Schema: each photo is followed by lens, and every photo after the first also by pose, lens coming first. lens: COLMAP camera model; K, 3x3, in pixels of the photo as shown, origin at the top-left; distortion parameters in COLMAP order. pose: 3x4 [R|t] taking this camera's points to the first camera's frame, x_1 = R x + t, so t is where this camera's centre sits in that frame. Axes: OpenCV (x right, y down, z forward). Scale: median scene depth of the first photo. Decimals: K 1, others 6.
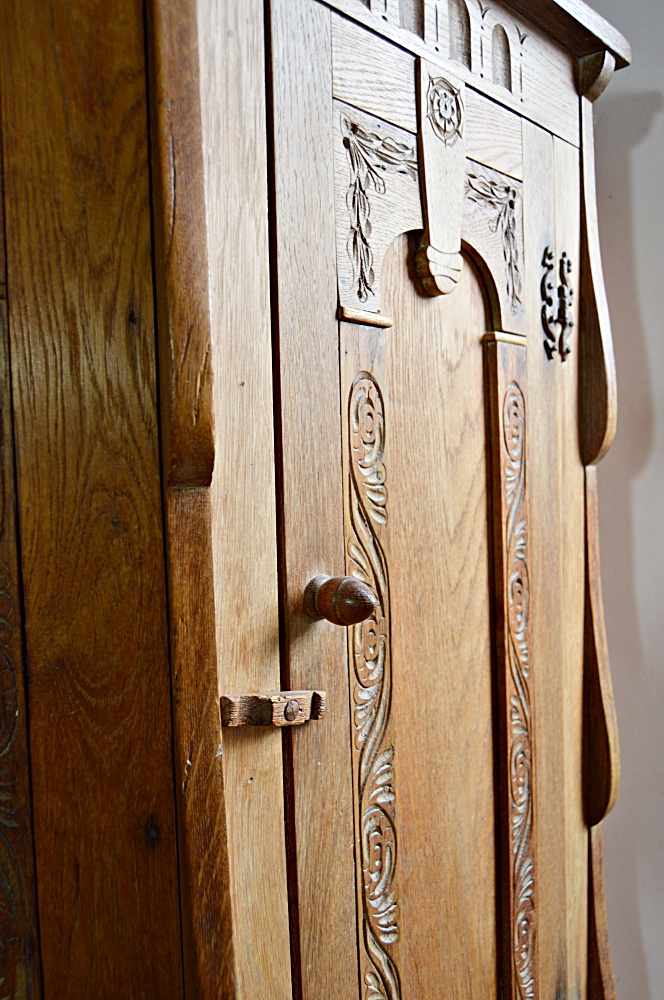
lens RADIAL K [[830.3, 0, 346.7], [0, 830.3, 510.8], [0, 0, 1]] dist [-0.021409, 0.004738]
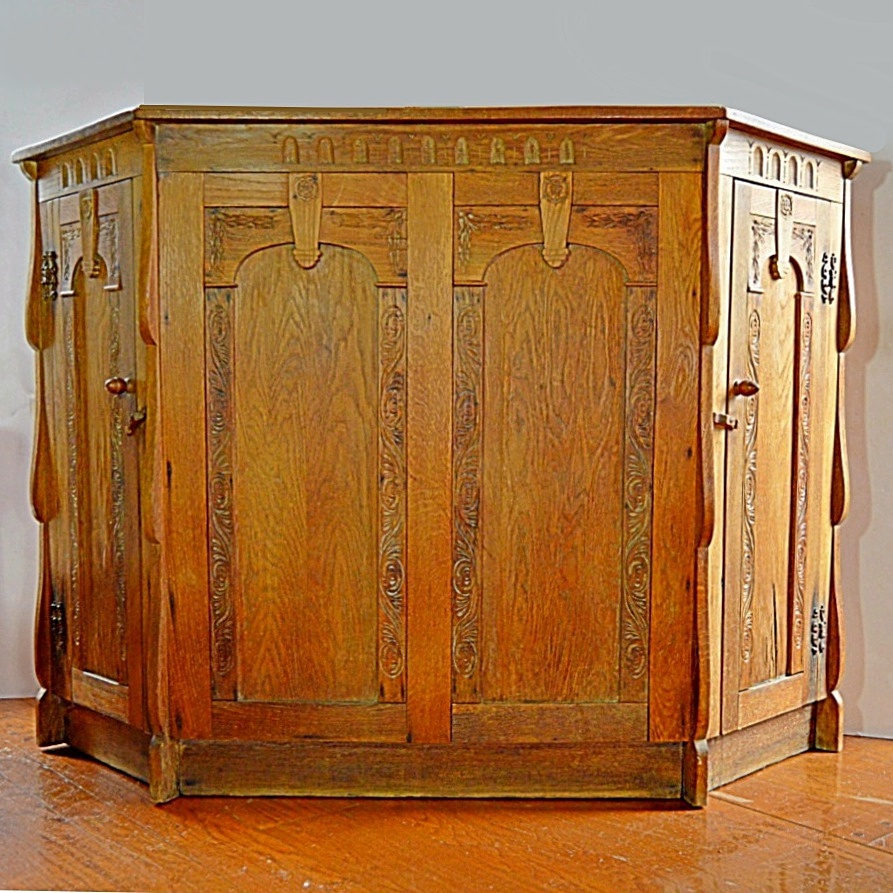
lens RADIAL K [[1221.5, 0, 463.5], [0, 1221.5, 517.3], [0, 0, 1]] dist [-0.022855, 0.000000]
pose [[0.997690, 0.039344, -0.055378, -0.846459], [-0.036934, 0.998353, 0.043895, 0.465503], [0.057014, -0.041748, 0.997500, -3.833652]]
